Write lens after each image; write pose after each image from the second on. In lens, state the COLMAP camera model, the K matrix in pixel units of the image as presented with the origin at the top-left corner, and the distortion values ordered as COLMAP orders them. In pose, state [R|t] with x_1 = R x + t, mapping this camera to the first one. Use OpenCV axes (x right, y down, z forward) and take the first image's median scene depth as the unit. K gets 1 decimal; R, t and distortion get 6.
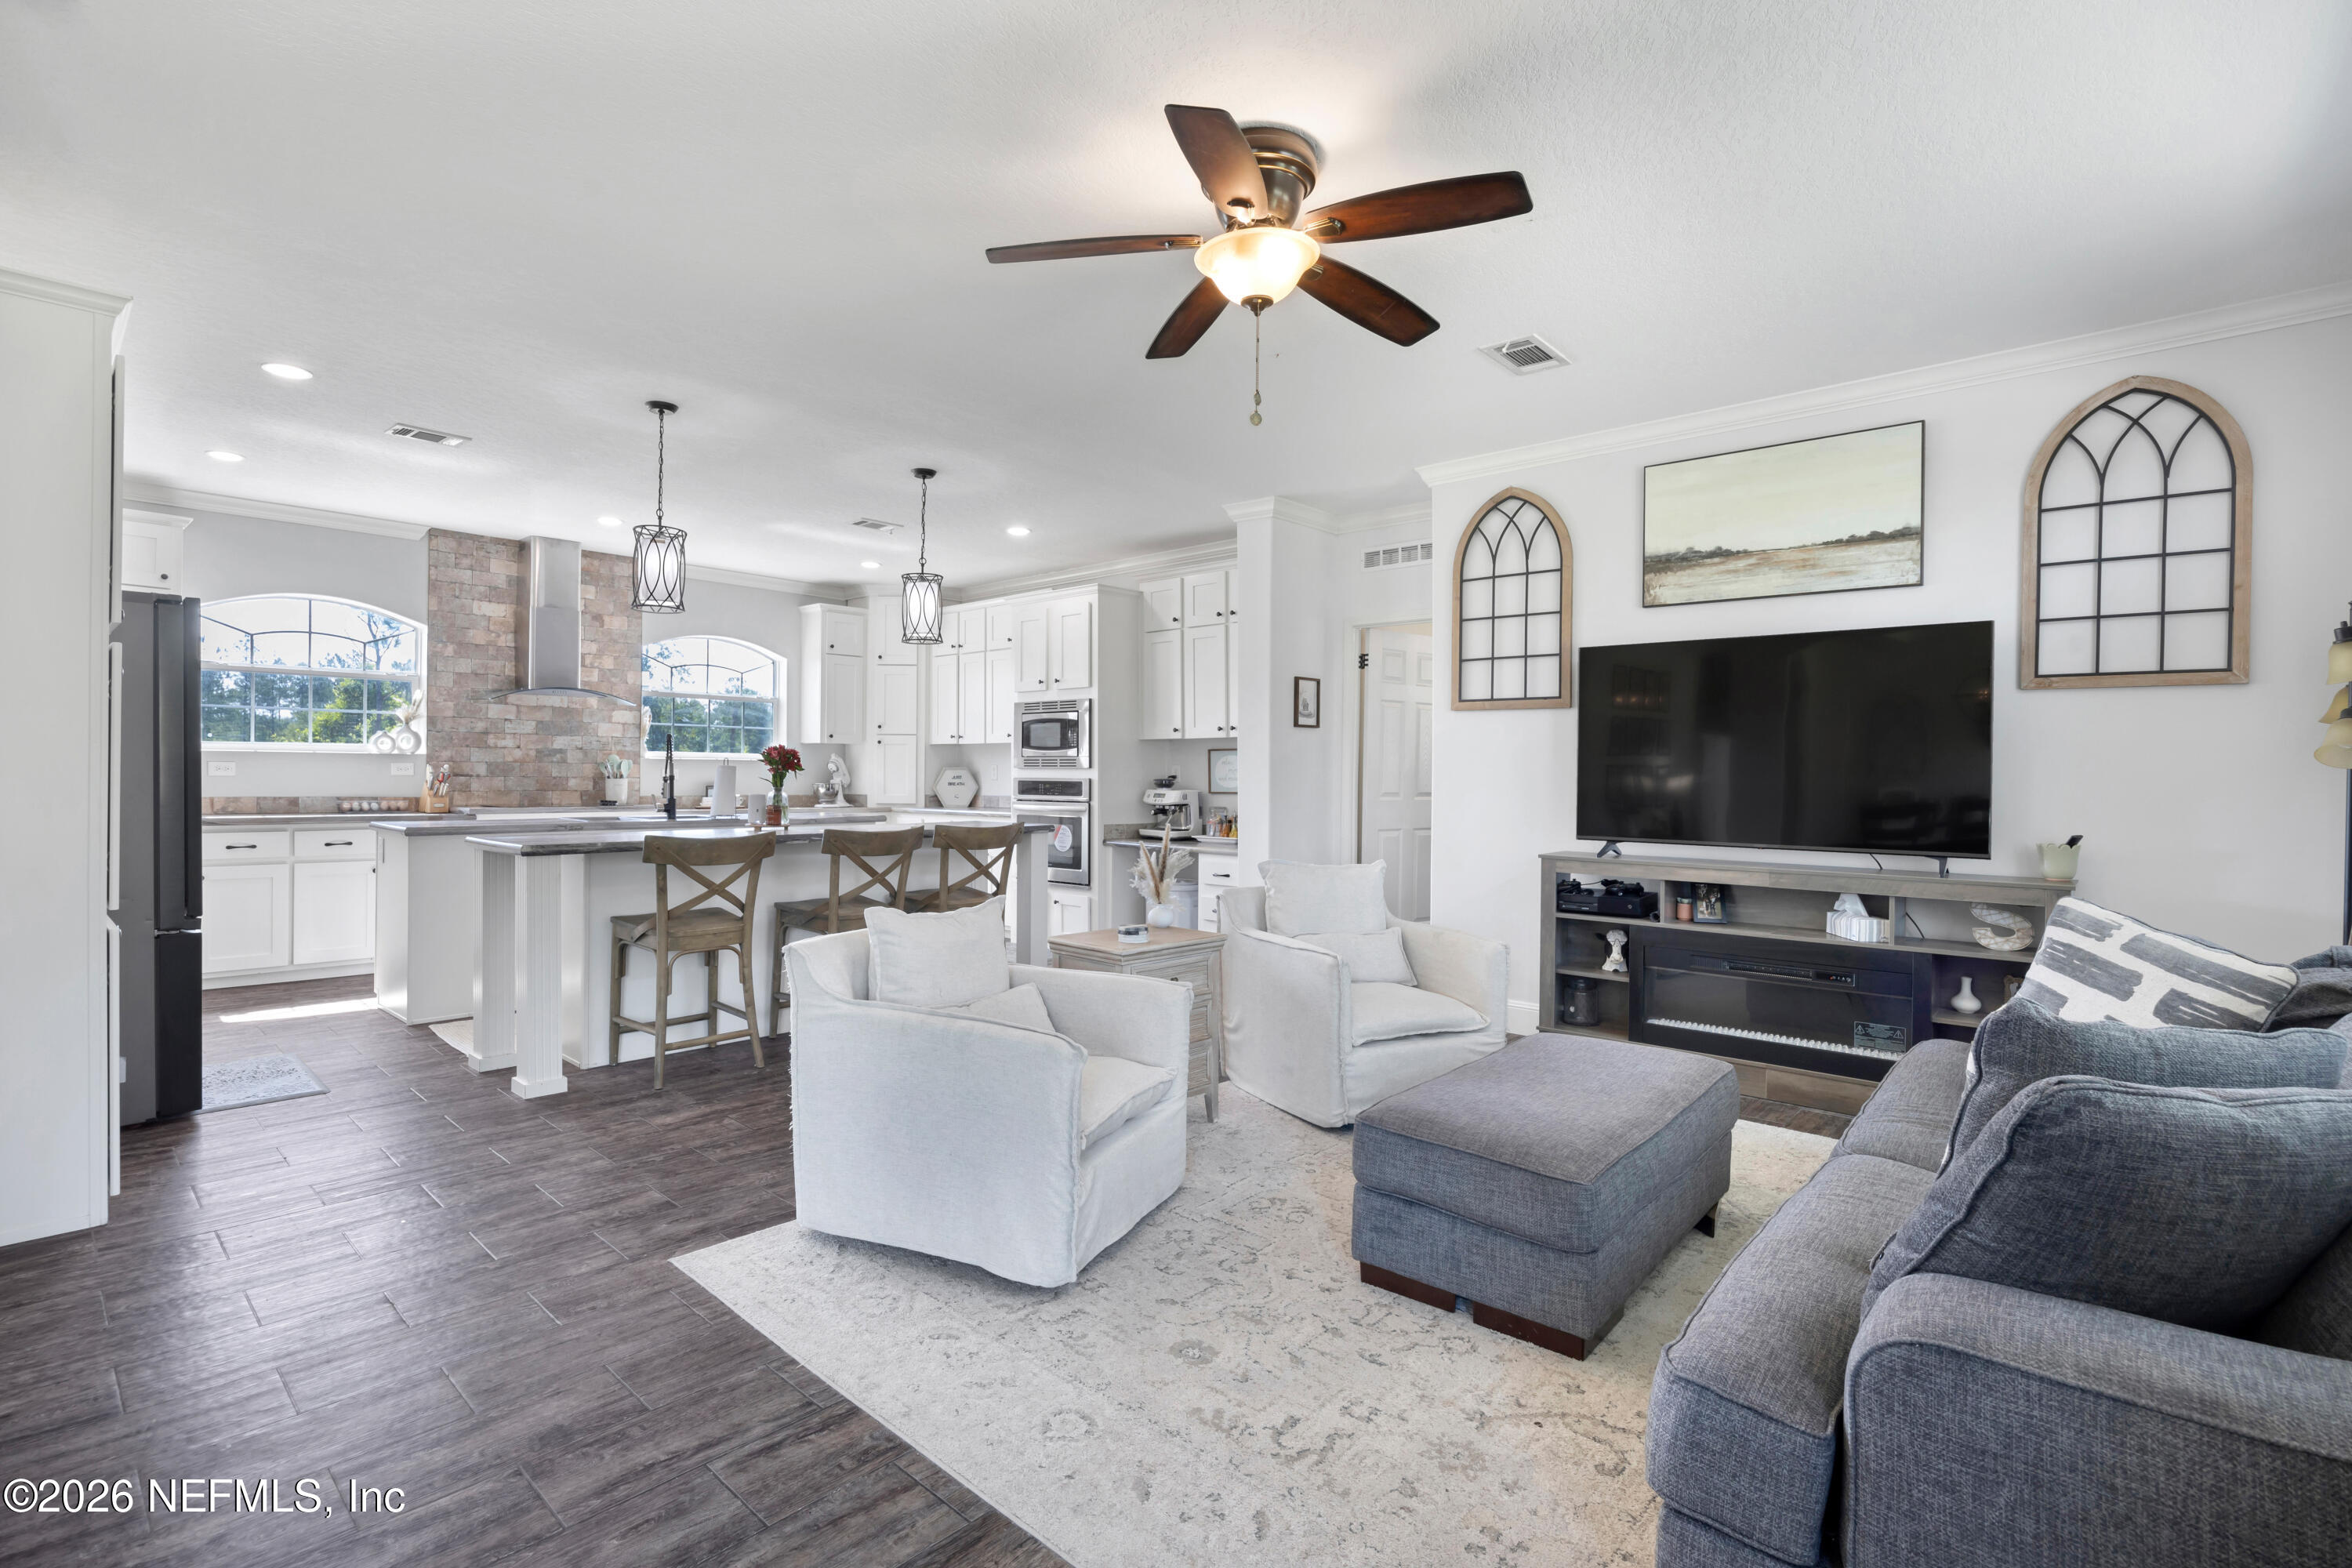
lens RADIAL K [[1090.5, 0, 1169.4], [0, 1090.5, 777.8], [0, 0, 1]] dist [-0.016682, 0.000650]
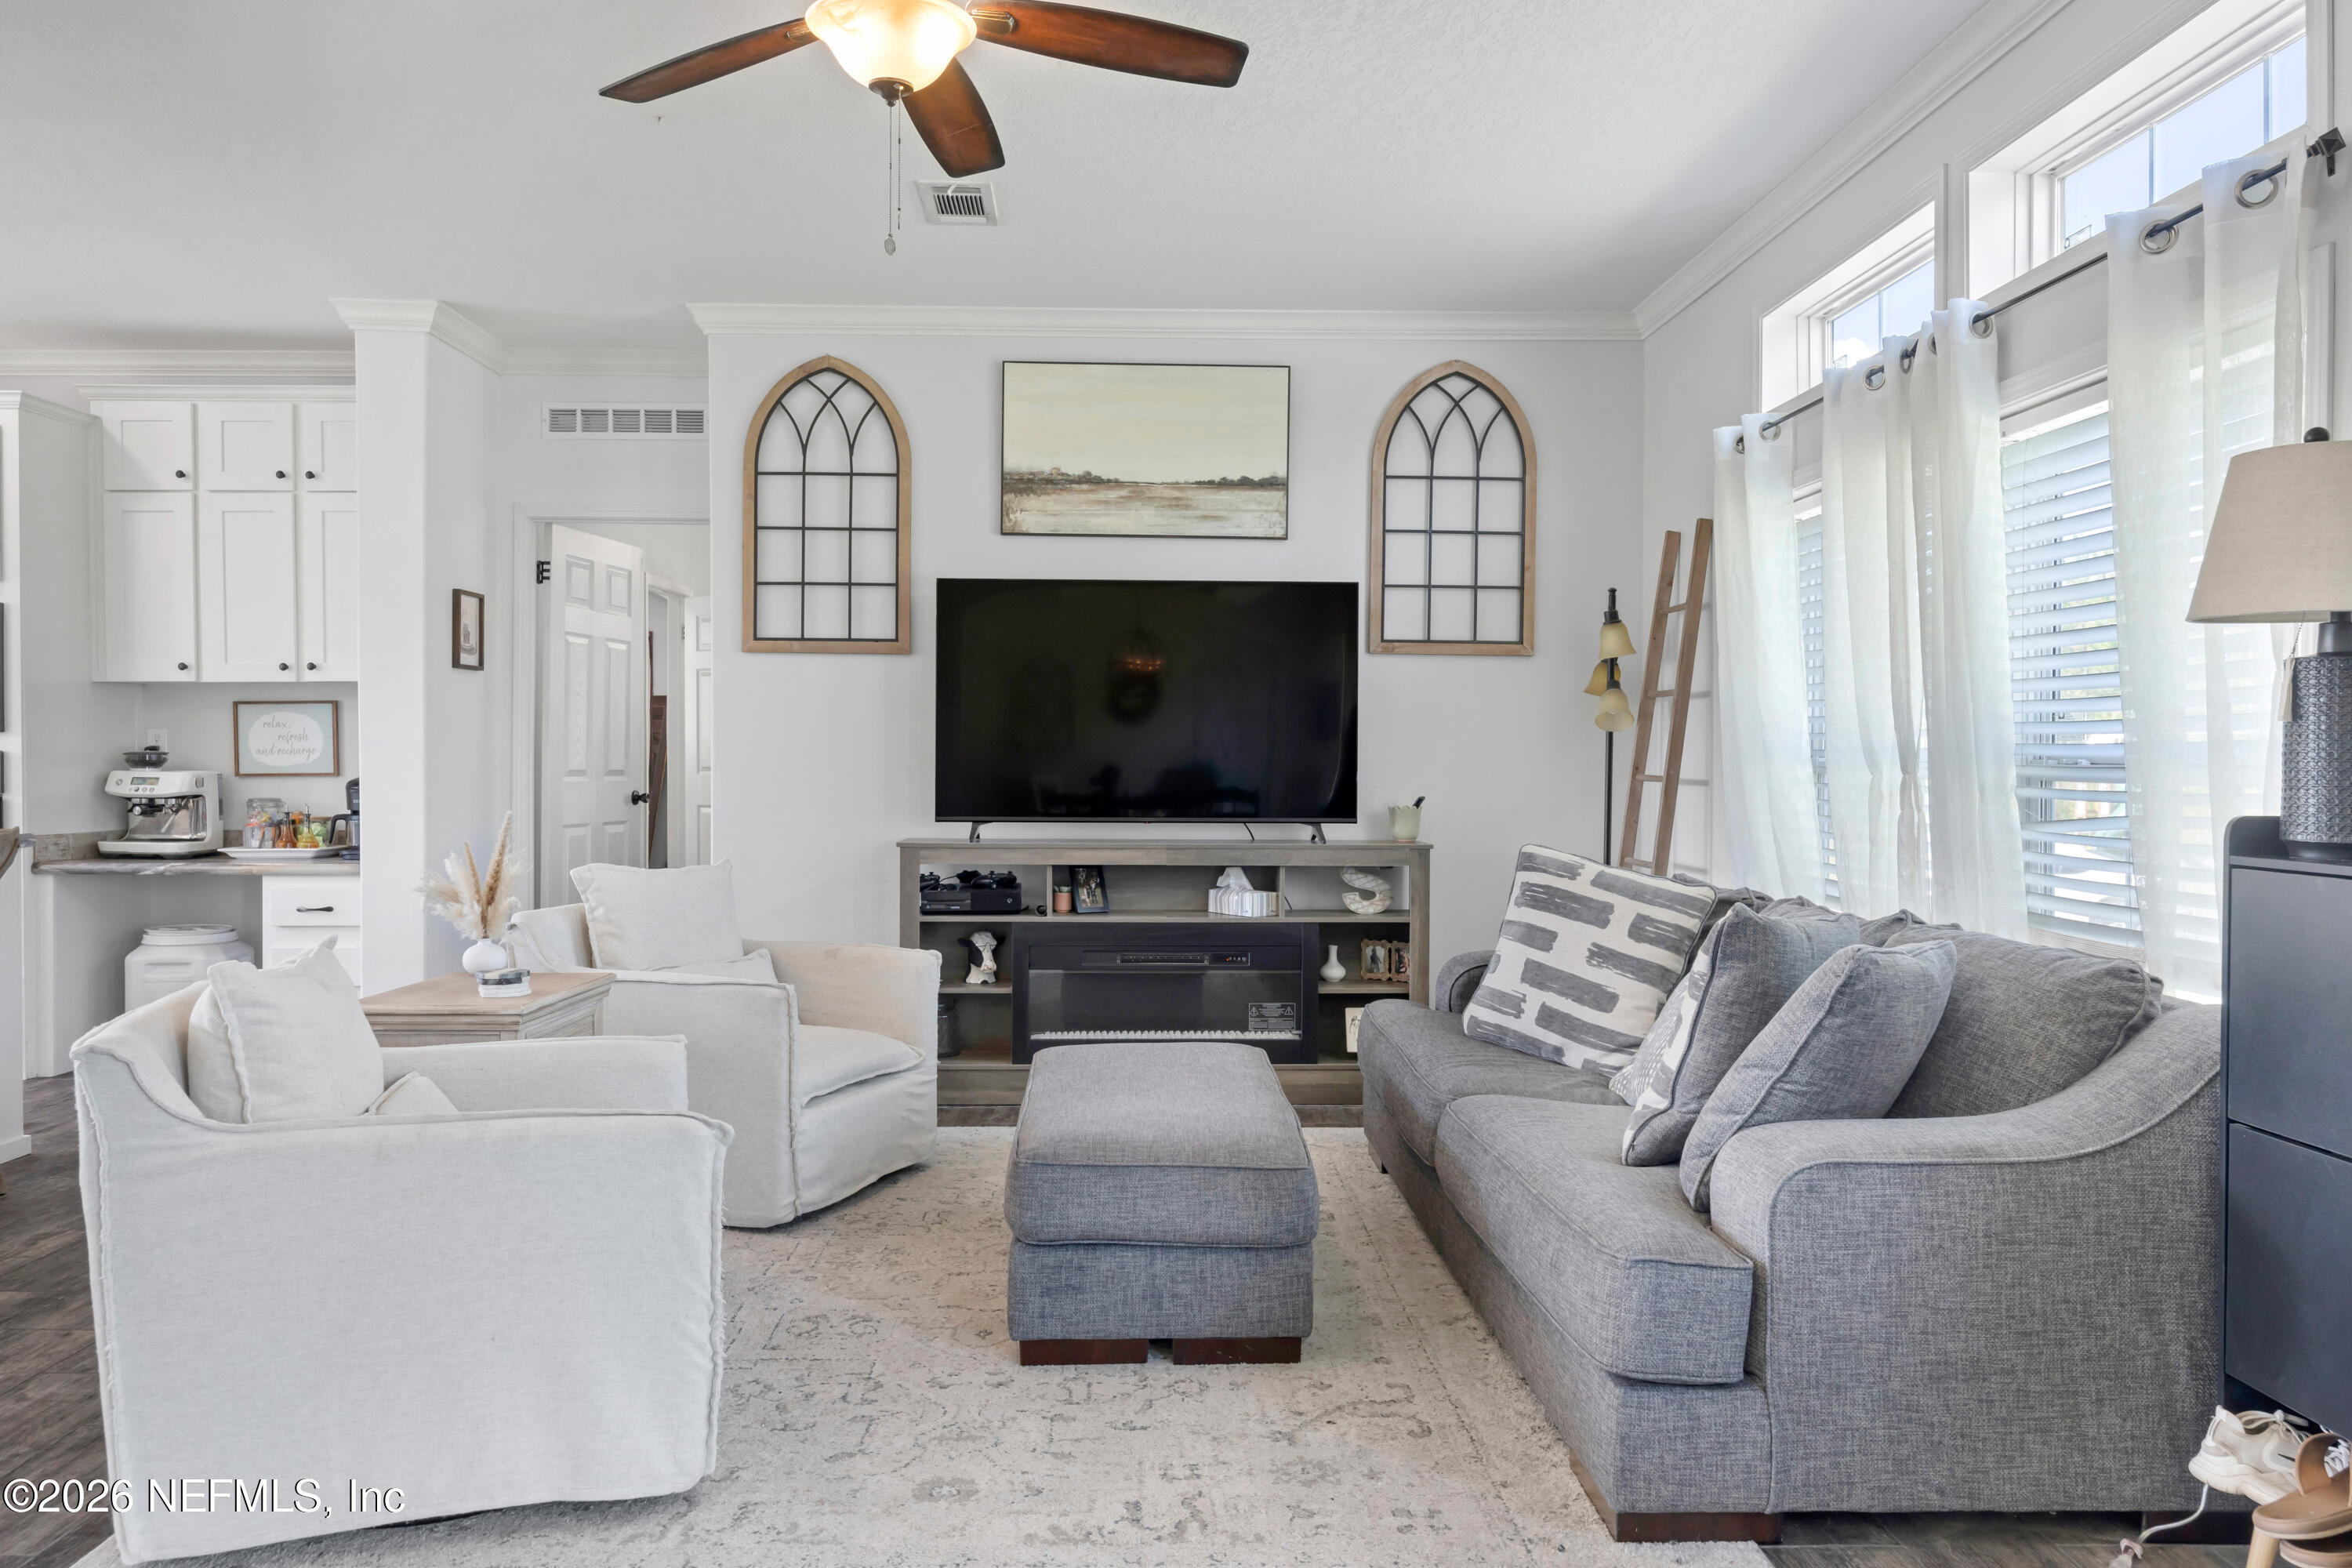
lens RADIAL K [[1595.5, 0, 1179.6], [0, 1595.5, 773.9], [0, 0, 1]] dist [-0.011928, 0.001607]
pose [[0.719526, -0.011644, 0.694368, -0.304981], [0.006242, 0.999927, 0.010300, 0.011449], [-0.694438, -0.003077, 0.719546, 0.047643]]
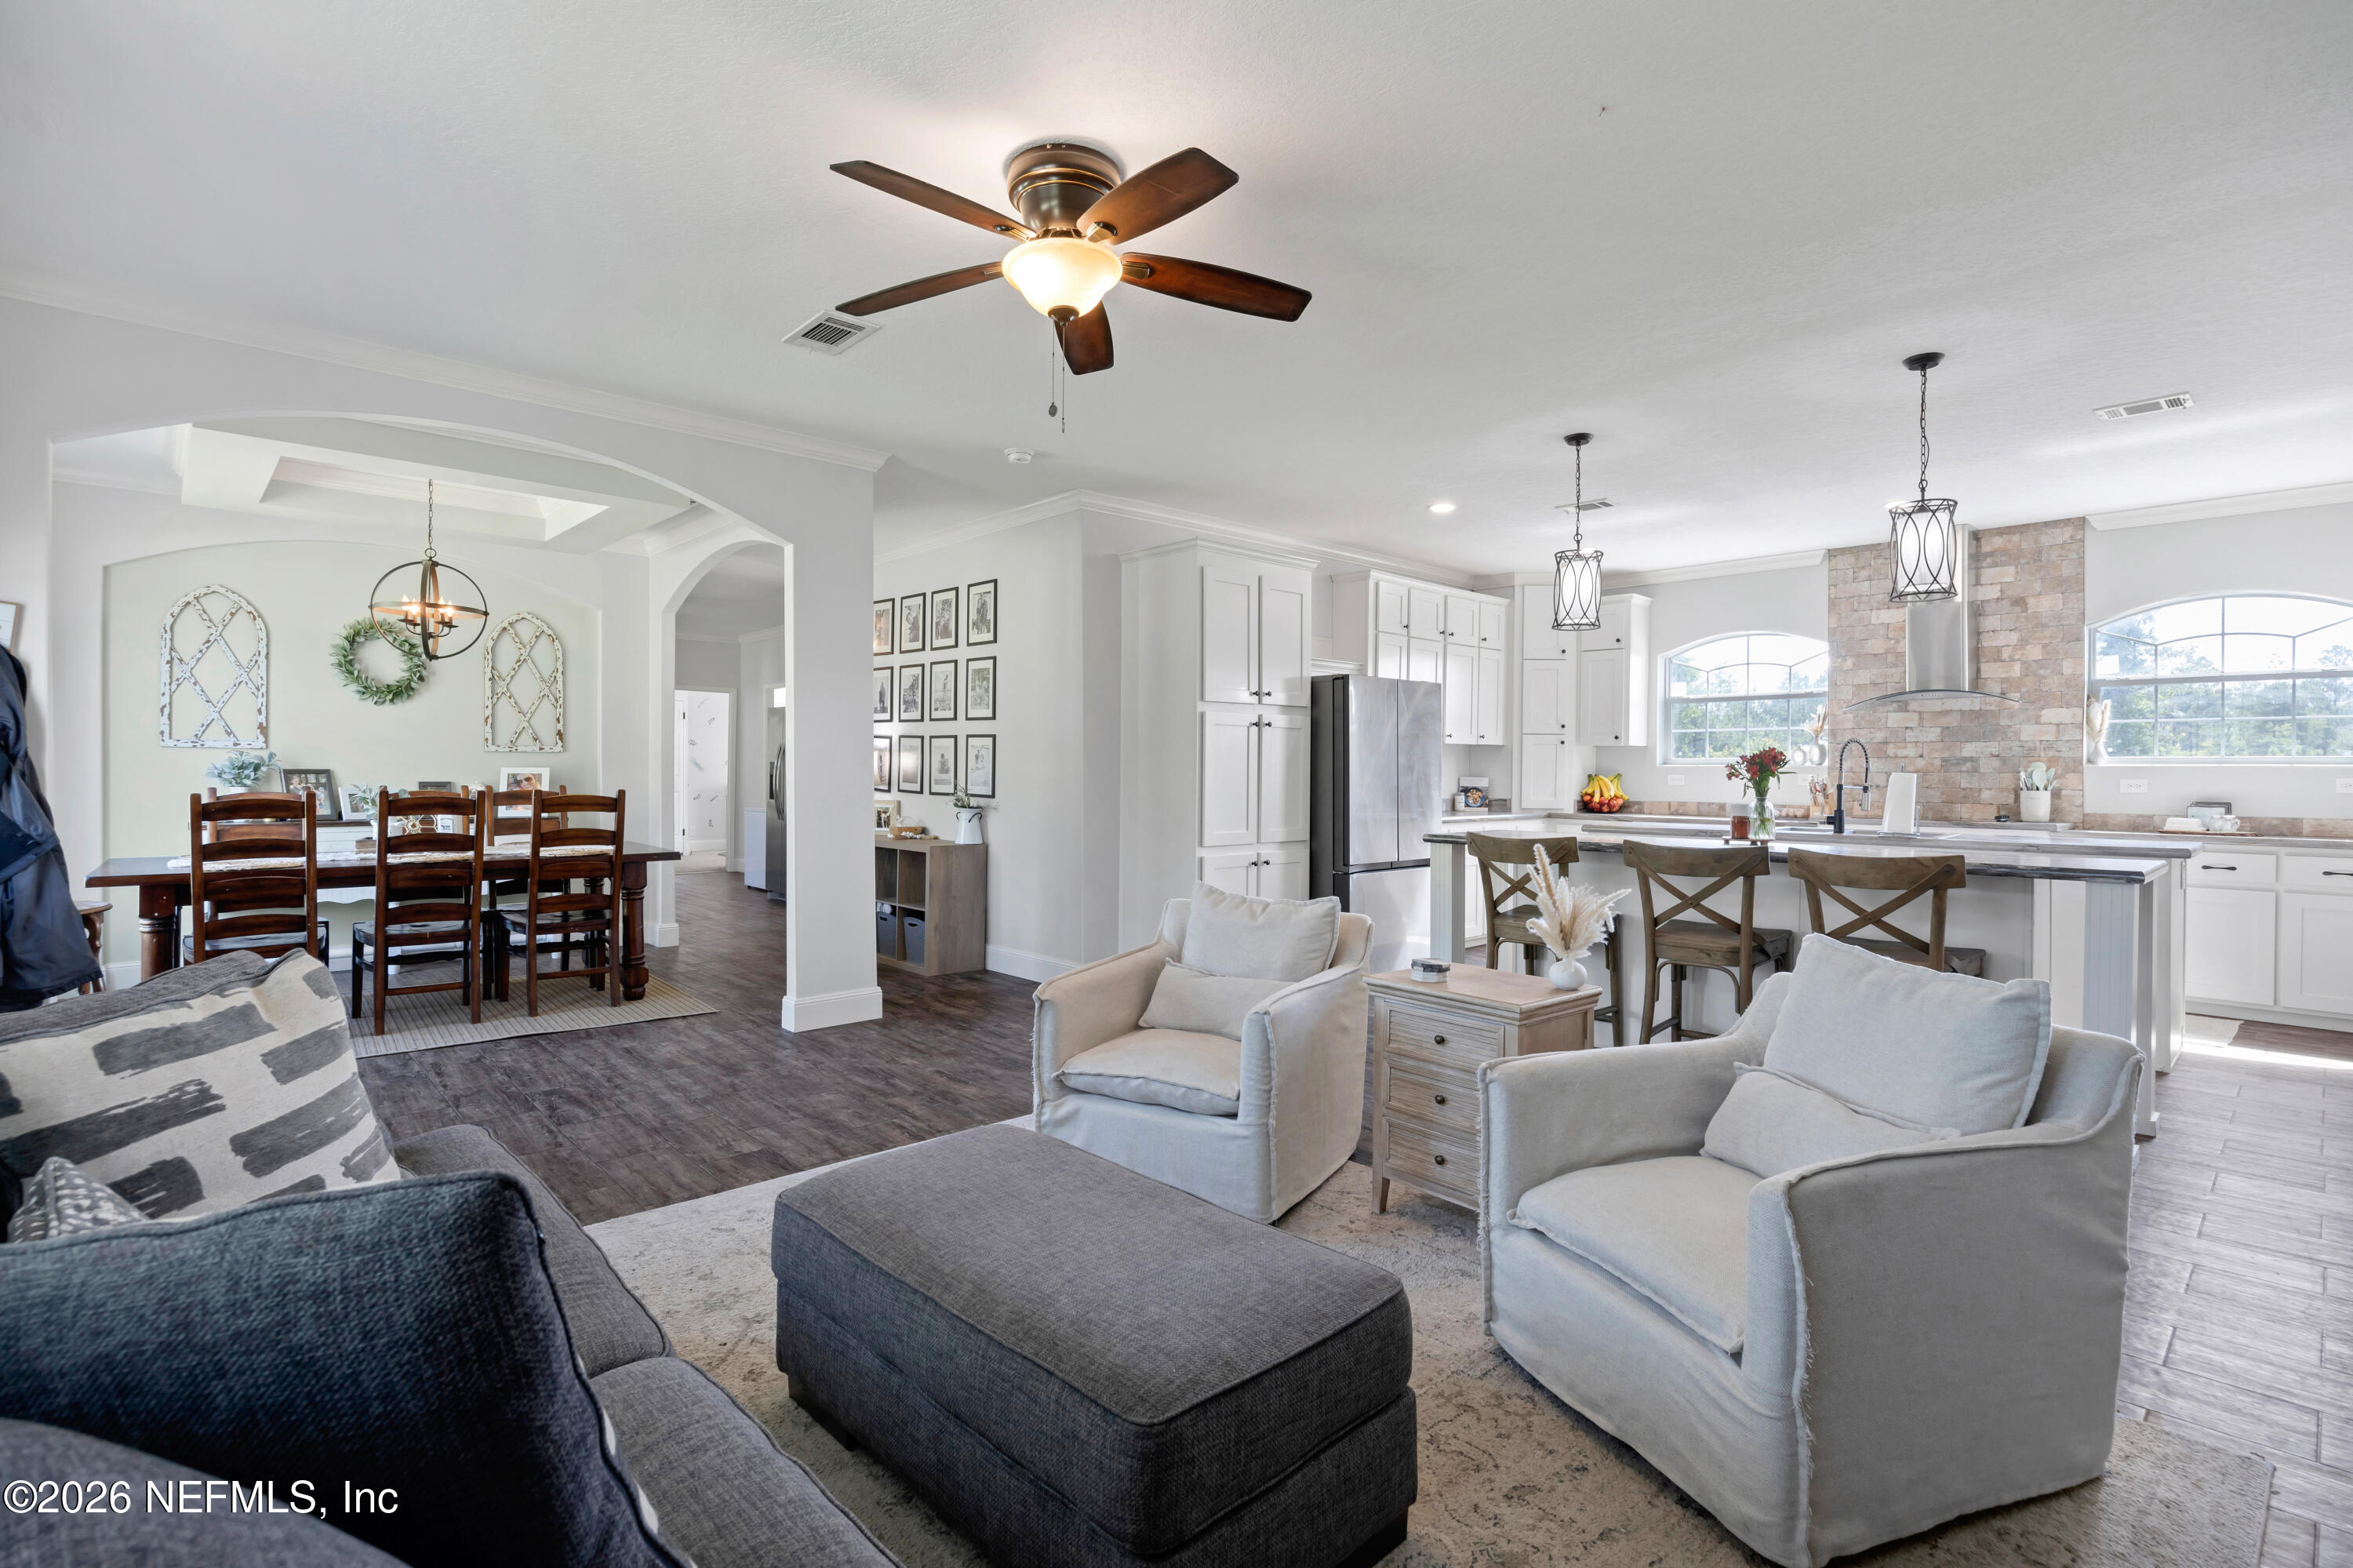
lens RADIAL K [[1085.5, 0, 1165.4], [0, 1085.5, 774.4], [0, 0, 1]] dist [-0.010726, -0.000097]
pose [[-0.090937, -0.008653, -0.995819, 0.626556], [-0.010862, 0.999911, -0.007697, 0.003075], [0.995797, 0.010117, -0.091023, 0.682789]]
